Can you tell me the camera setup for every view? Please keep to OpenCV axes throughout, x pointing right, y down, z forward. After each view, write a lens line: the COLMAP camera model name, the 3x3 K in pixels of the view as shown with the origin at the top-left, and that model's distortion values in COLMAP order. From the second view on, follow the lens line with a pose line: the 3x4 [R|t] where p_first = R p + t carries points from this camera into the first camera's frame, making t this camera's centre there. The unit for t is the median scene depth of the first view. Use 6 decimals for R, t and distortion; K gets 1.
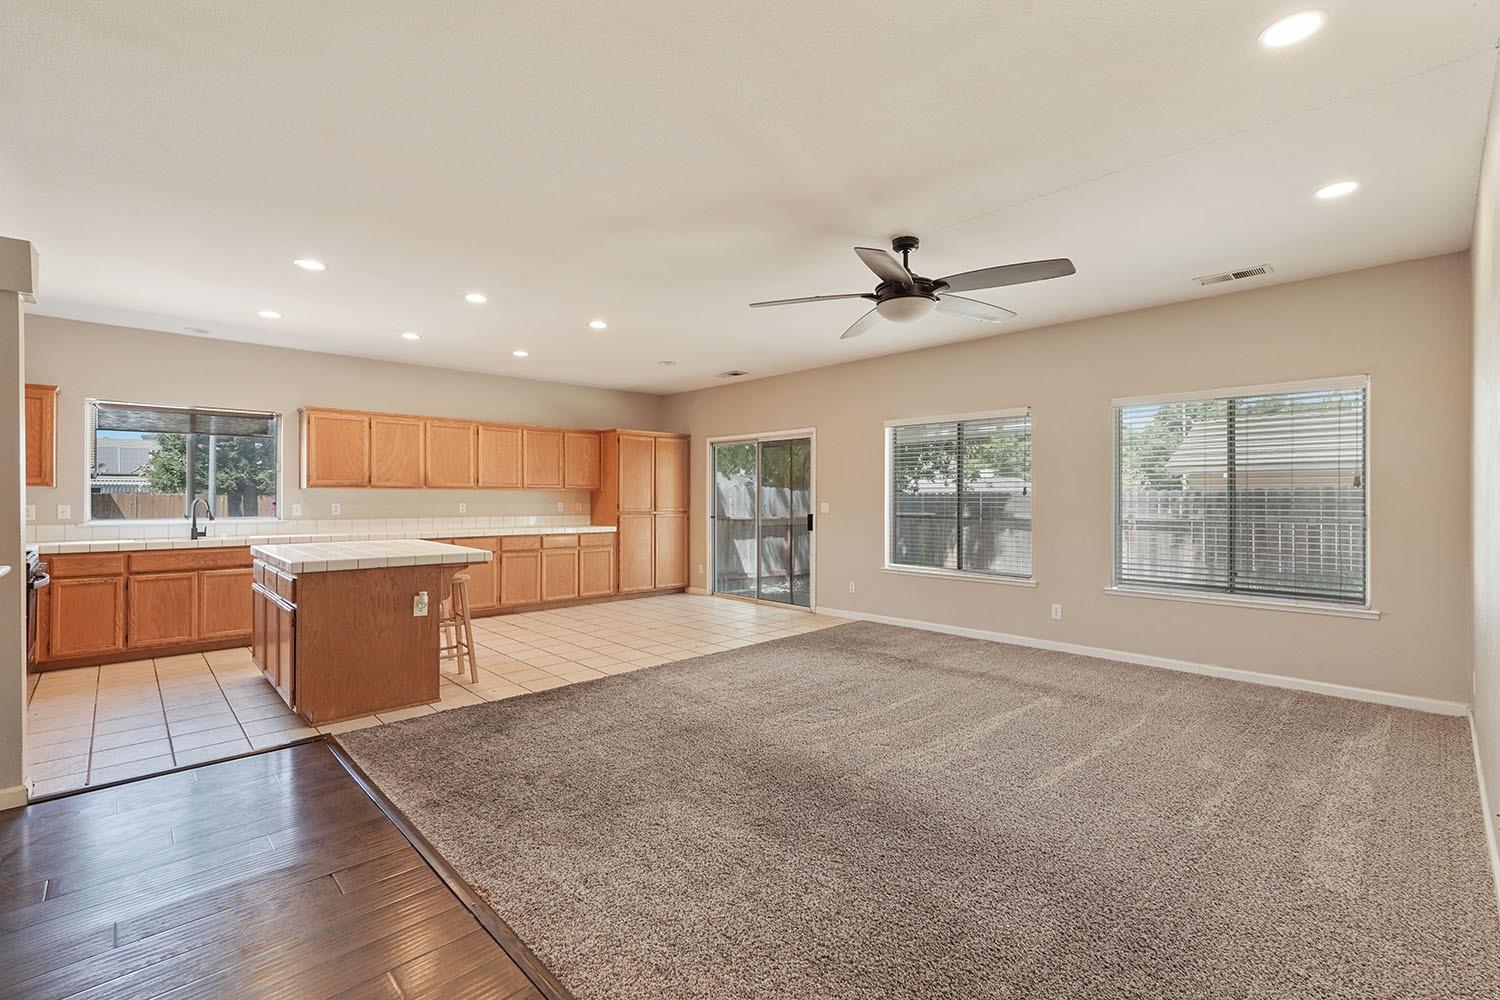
lens RADIAL K [[669.2, 0, 750.8], [0, 669.2, 495.5], [0, 0, 1]] dist [0.001366, 0.000670]
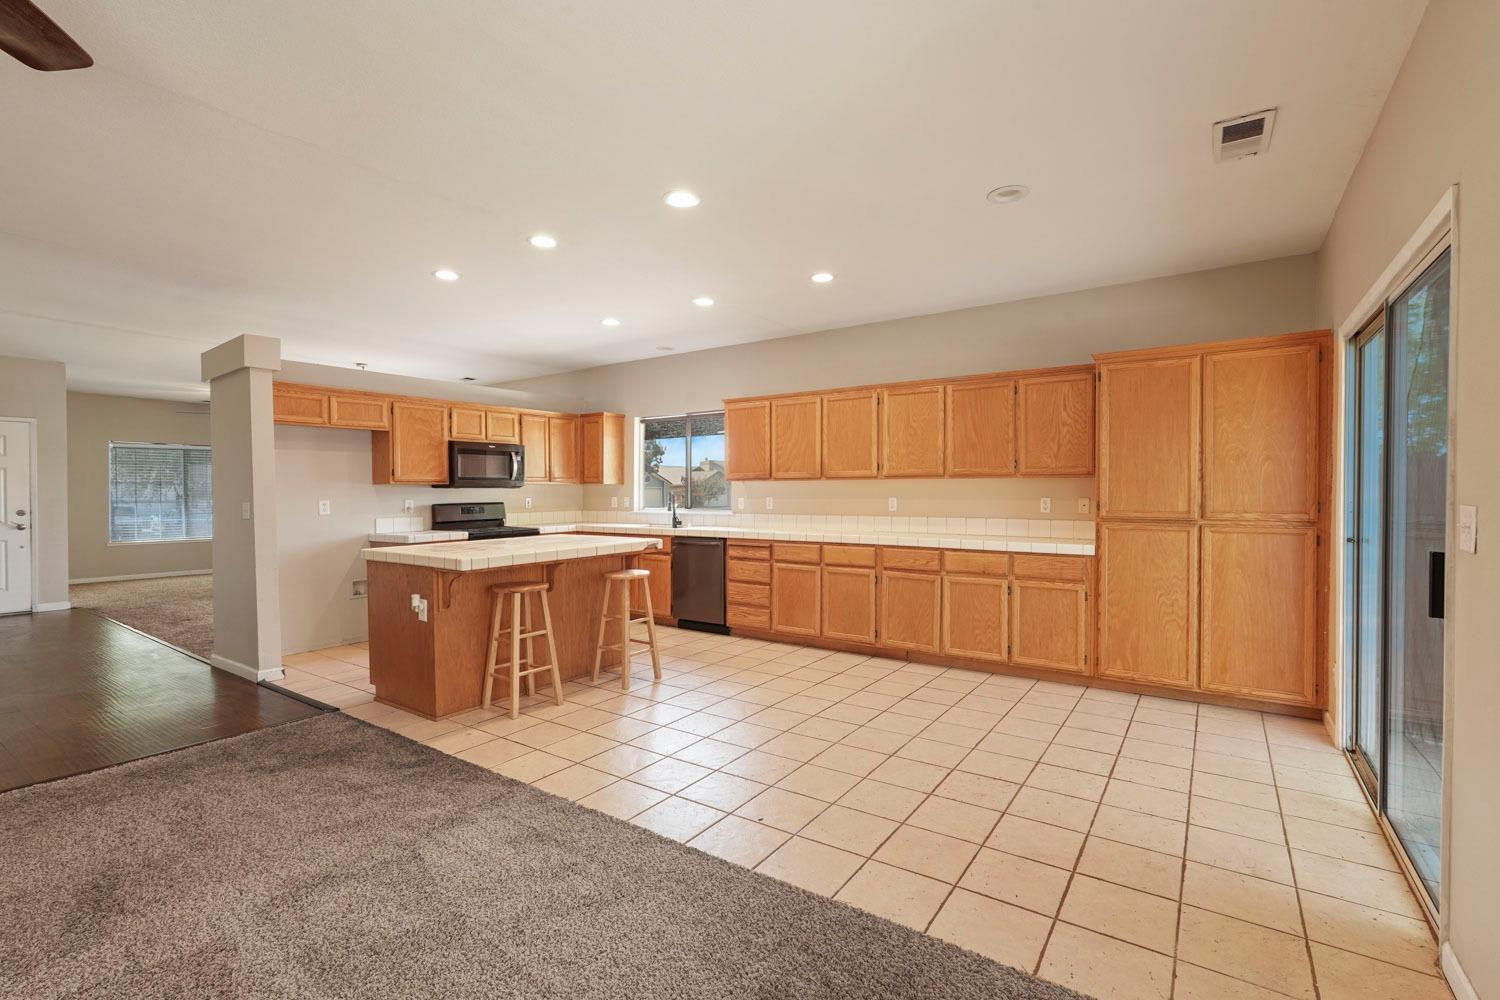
lens RADIAL K [[675.6, 0, 750.0], [0, 675.6, 500.0], [0, 0, 1]] dist [-0.014034, 0.009155]
pose [[0.198249, 0.010415, -0.980096, 0.263493], [0.006914, 0.999904, 0.012024, 0.003461], [0.980127, -0.009160, 0.198158, 0.662171]]
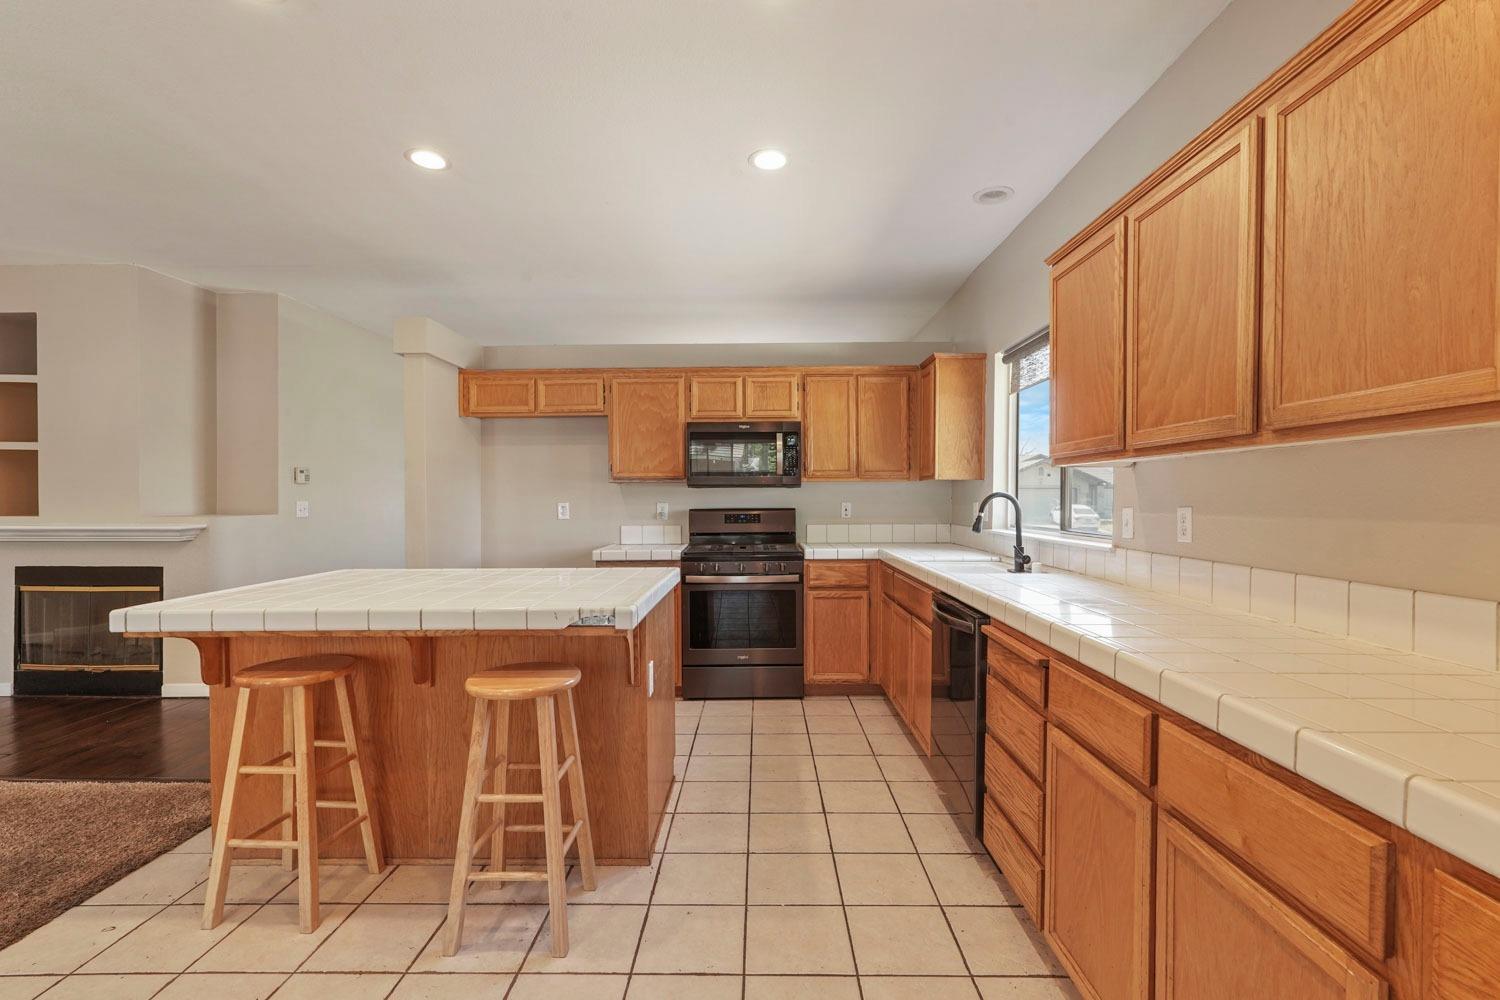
lens RADIAL K [[667.1, 0, 752.4], [0, 667.1, 500.0], [0, 0, 1]] dist [-0.002440, 0.000950]
pose [[-0.699280, 0.003794, -0.714838, -0.205842], [0.002155, 0.999993, 0.003199, 0.005390], [0.714845, 0.000696, -0.699283, 0.908728]]
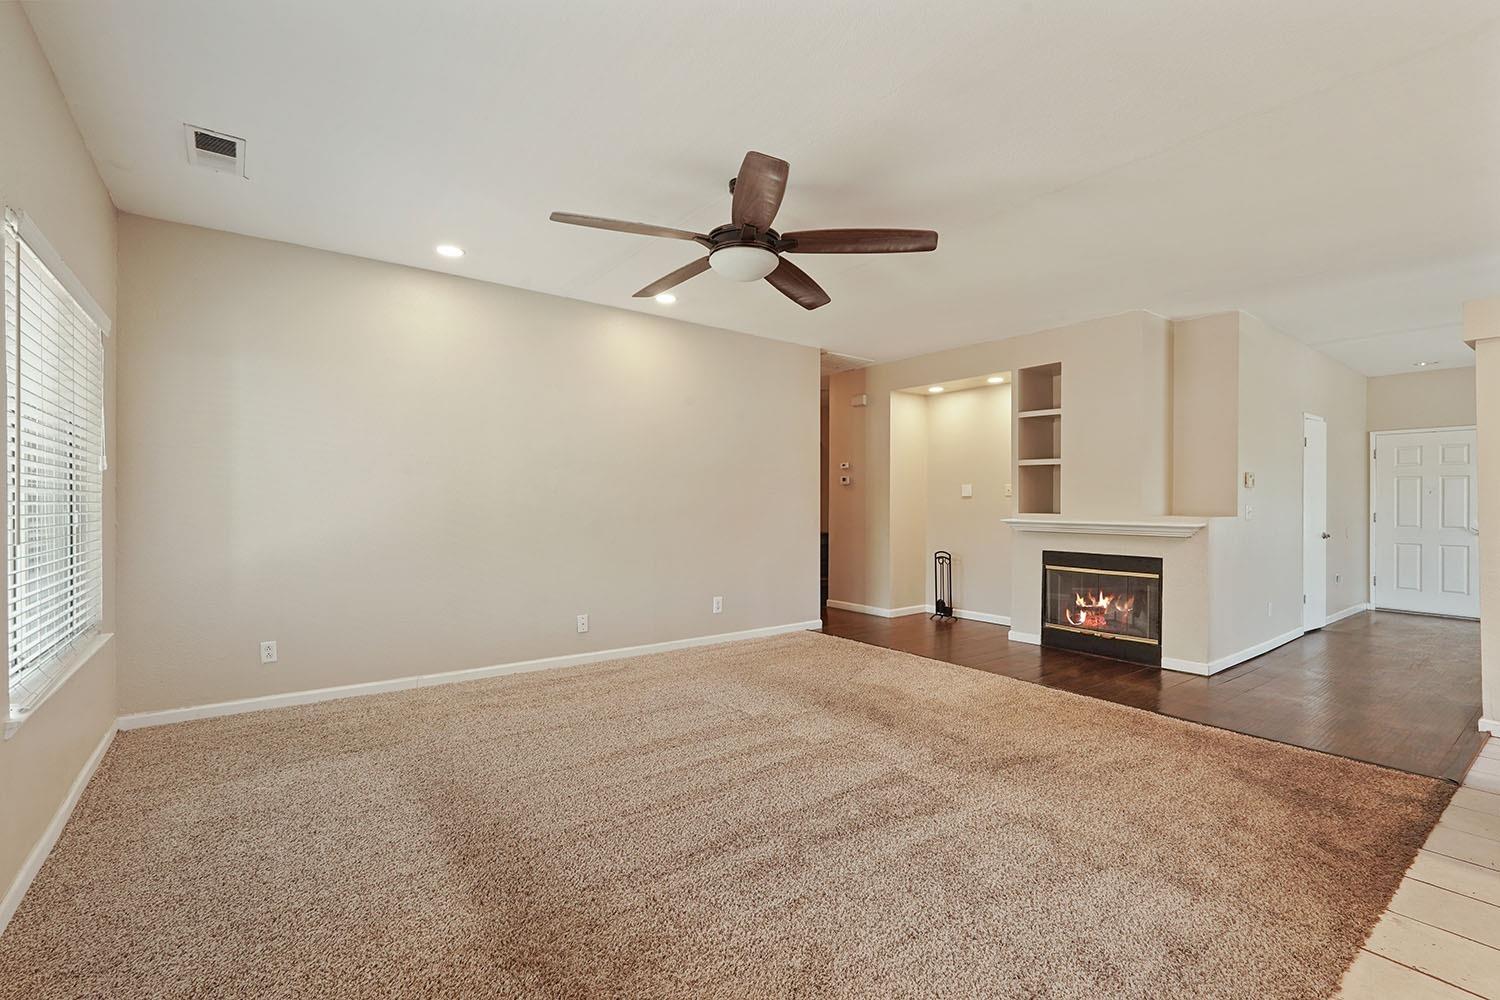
lens RADIAL K [[659.5, 0, 755.5], [0, 659.5, 503.9], [0, 0, 1]] dist [-0.004910, 0.000052]
pose [[-0.994362, -0.006171, 0.105863, 0.062055], [-0.006492, 0.999975, -0.002688, 0.012204], [-0.105844, -0.003360, -0.994377, 0.862925]]
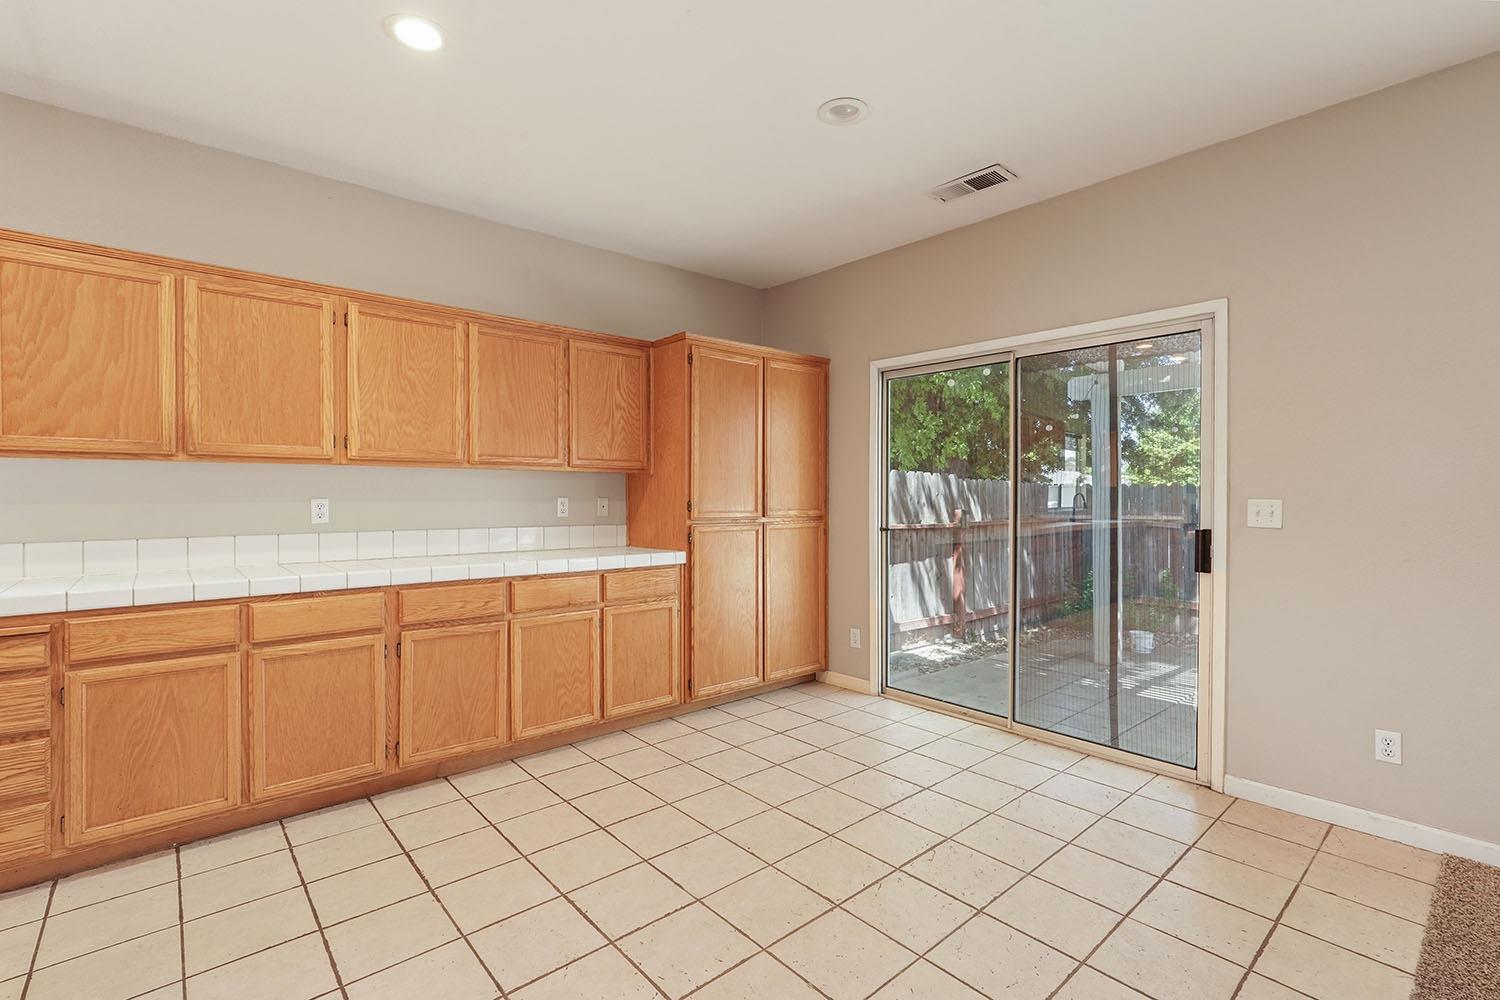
lens RADIAL K [[685.5, 0, 750.0], [0, 685.5, 500.0], [0, 0, 1]] dist [0.001816, 0.001146]
pose [[0.998933, 0.000700, -0.046179, -0.141655], [-0.000120, 0.999921, 0.012573, 0.006119], [0.046184, -0.012554, 0.998854, 0.565309]]
